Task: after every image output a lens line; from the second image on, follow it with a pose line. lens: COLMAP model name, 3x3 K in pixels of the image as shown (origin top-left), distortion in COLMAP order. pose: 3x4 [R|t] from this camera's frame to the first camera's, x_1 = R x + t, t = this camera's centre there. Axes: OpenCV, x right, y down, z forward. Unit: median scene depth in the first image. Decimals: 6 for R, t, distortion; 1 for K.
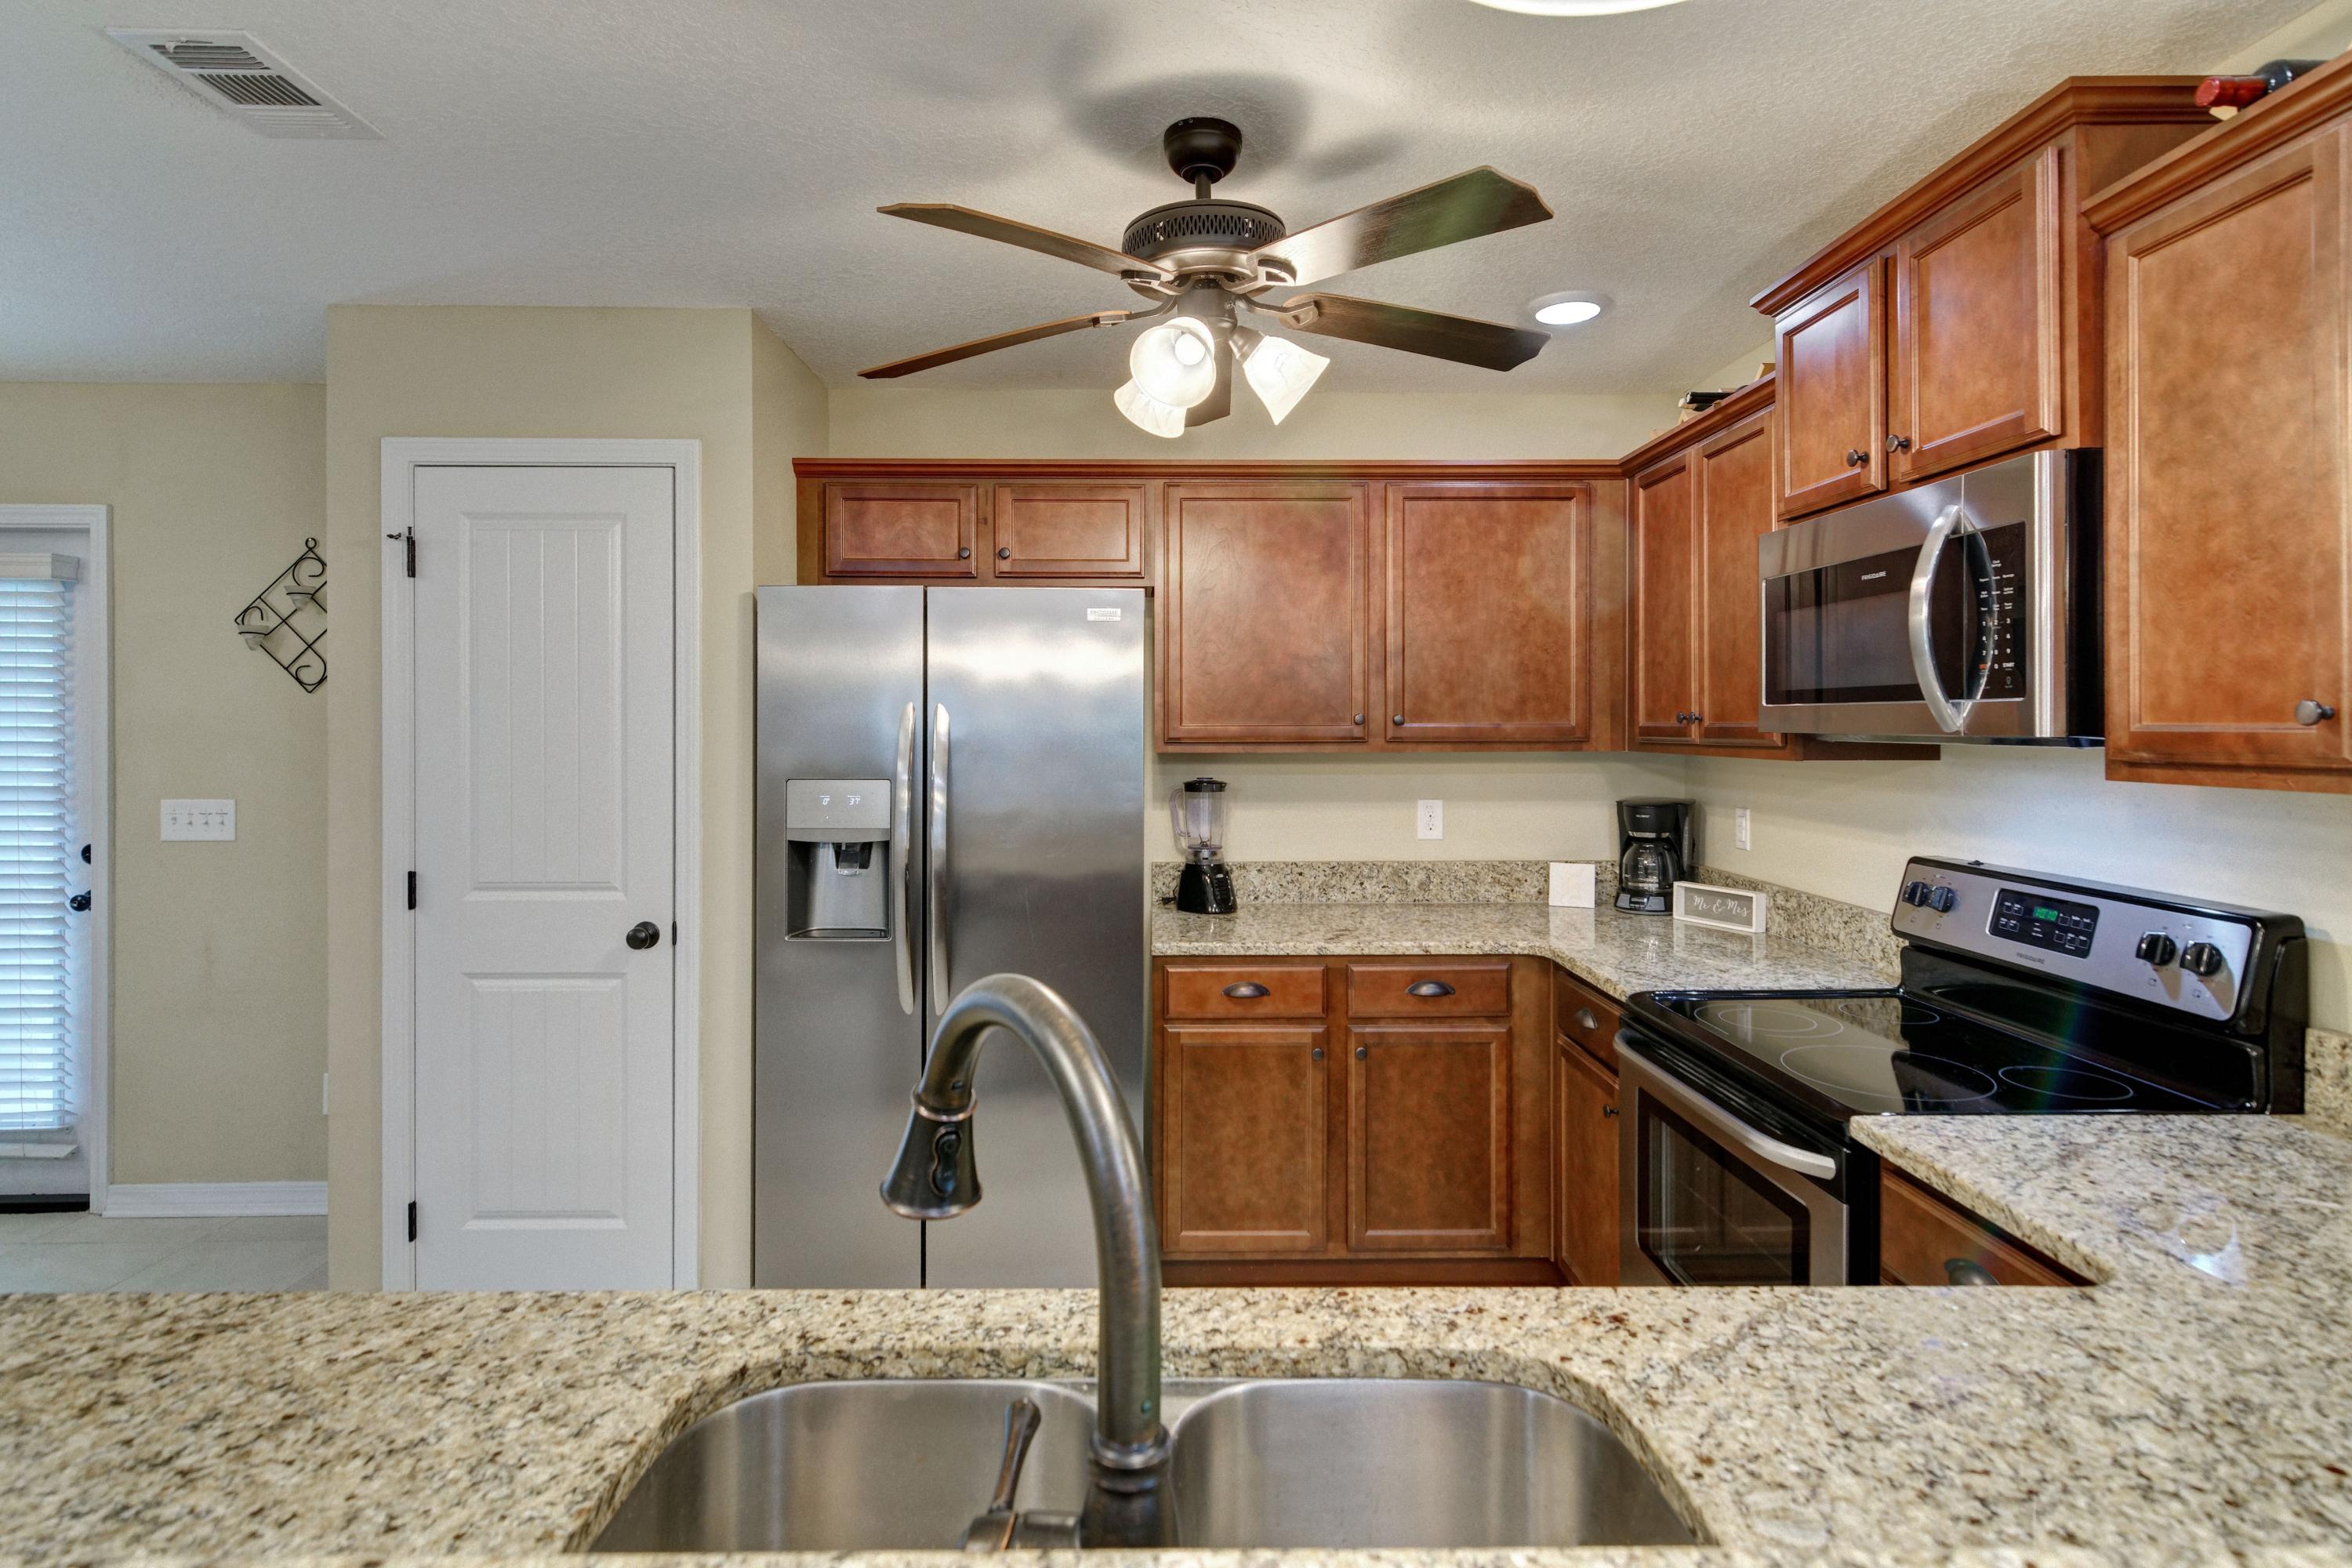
lens RADIAL K [[1139.4, 0, 1176.5], [0, 1139.4, 719.4], [0, 0, 1]] dist [0.001412, -0.000170]
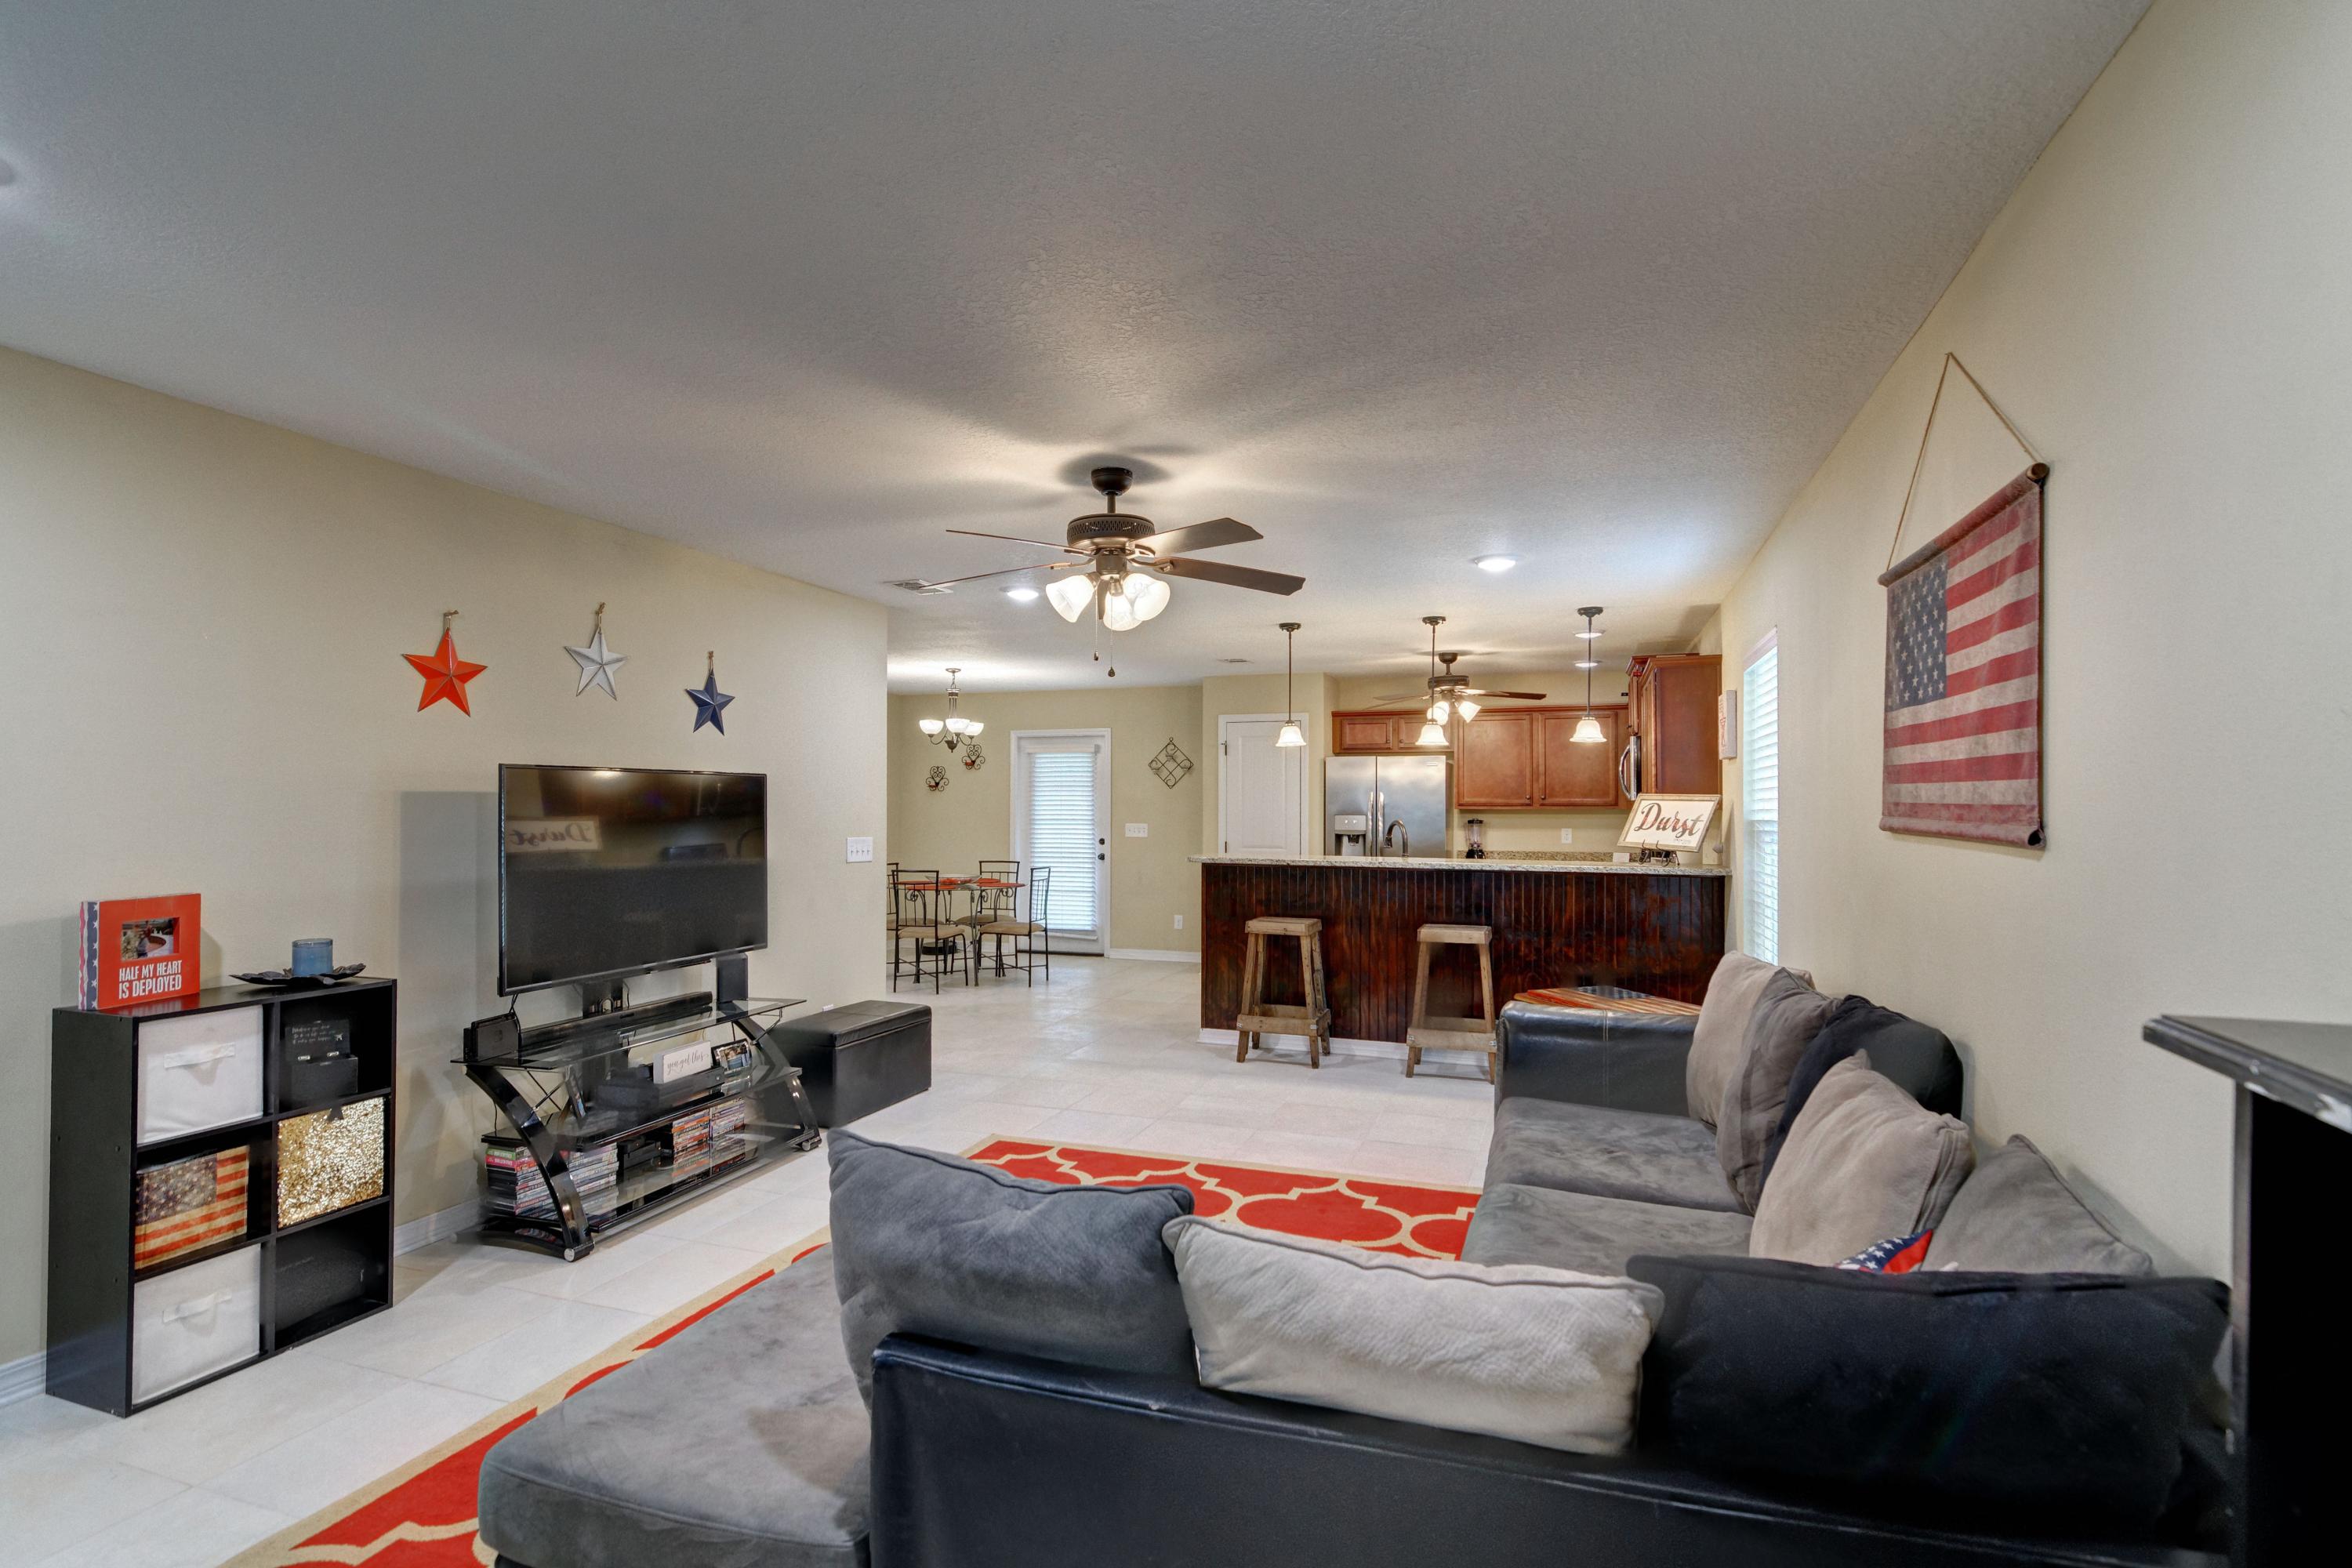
lens RADIAL K [[1139.4, 0, 1172.0], [0, 1139.4, 798.7], [0, 0, 1]] dist [0.001412, -0.000170]
pose [[0.935376, 0.000342, -0.353654, 0.381443], [-0.001386, 0.999995, -0.002698, 0.013645], [0.353652, 0.003014, 0.935372, -2.236108]]
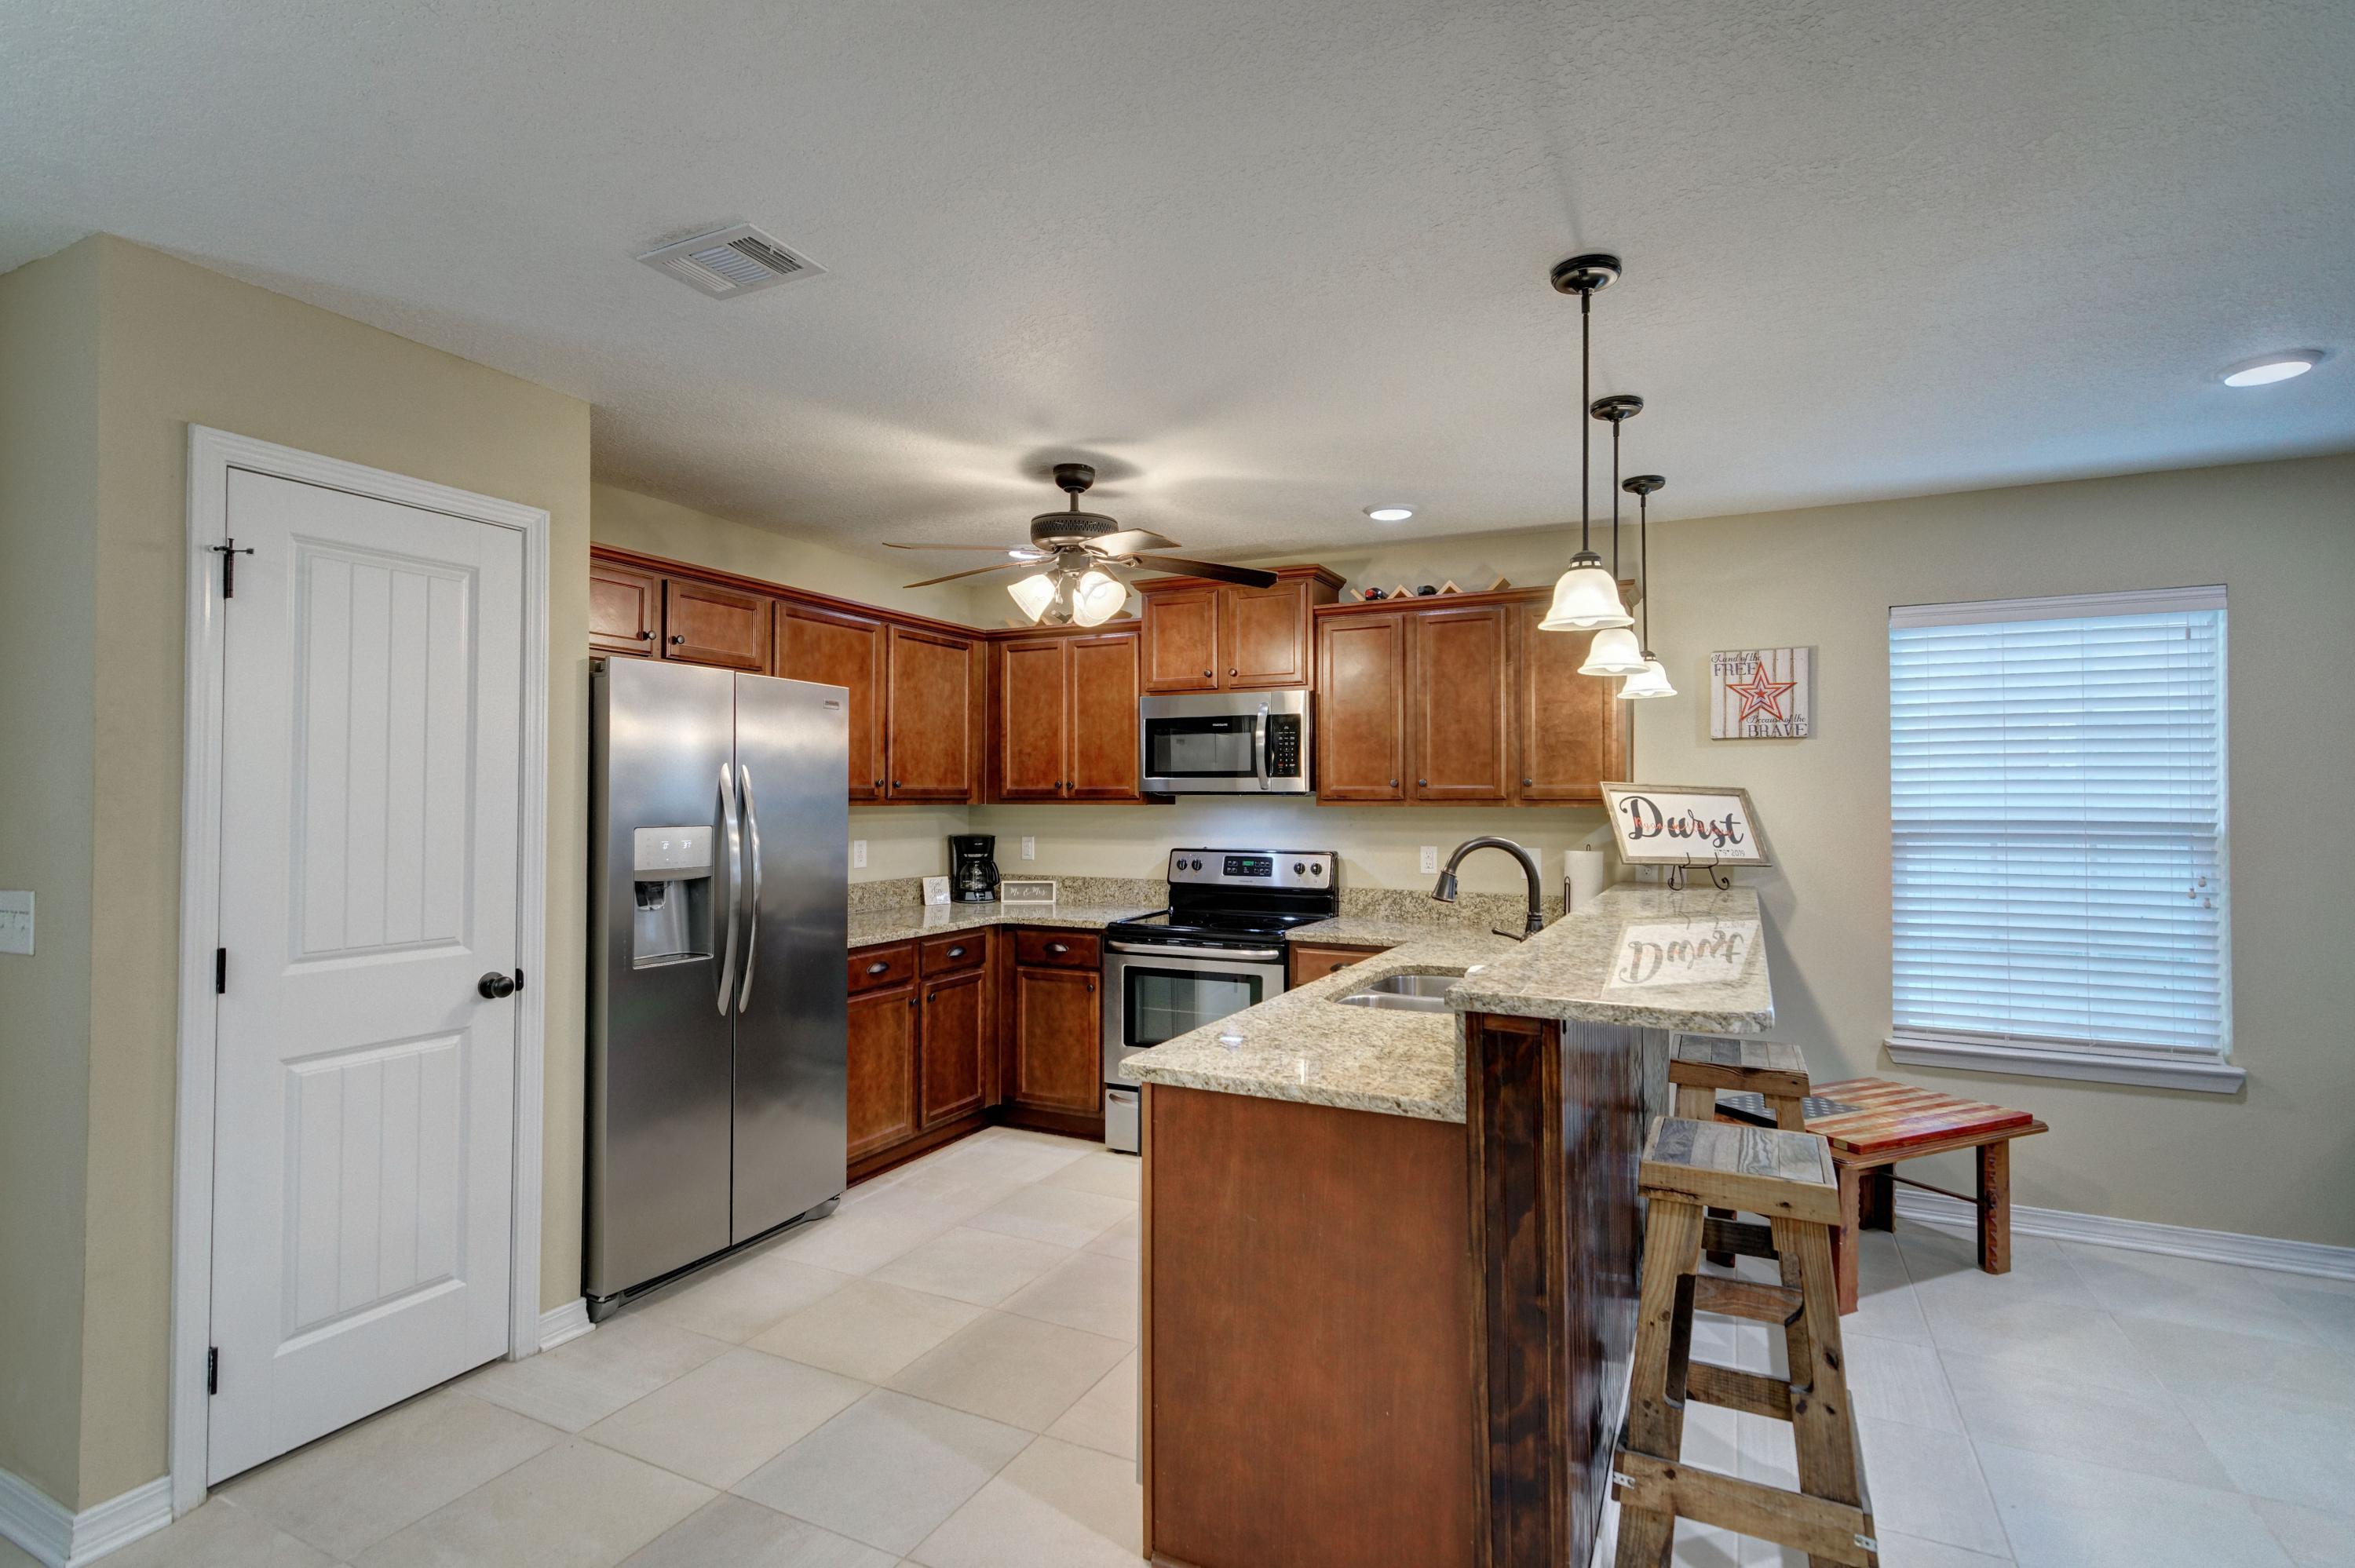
lens RADIAL K [[1140.7, 0, 1179.8], [0, 1140.7, 780.2], [0, 0, 1]] dist [0.001412, -0.000170]
pose [[0.459294, 0.013955, 0.888175, -1.094282], [-0.006105, 0.999903, -0.012553, 0.014792], [-0.888263, 0.000344, 0.459334, -0.009904]]
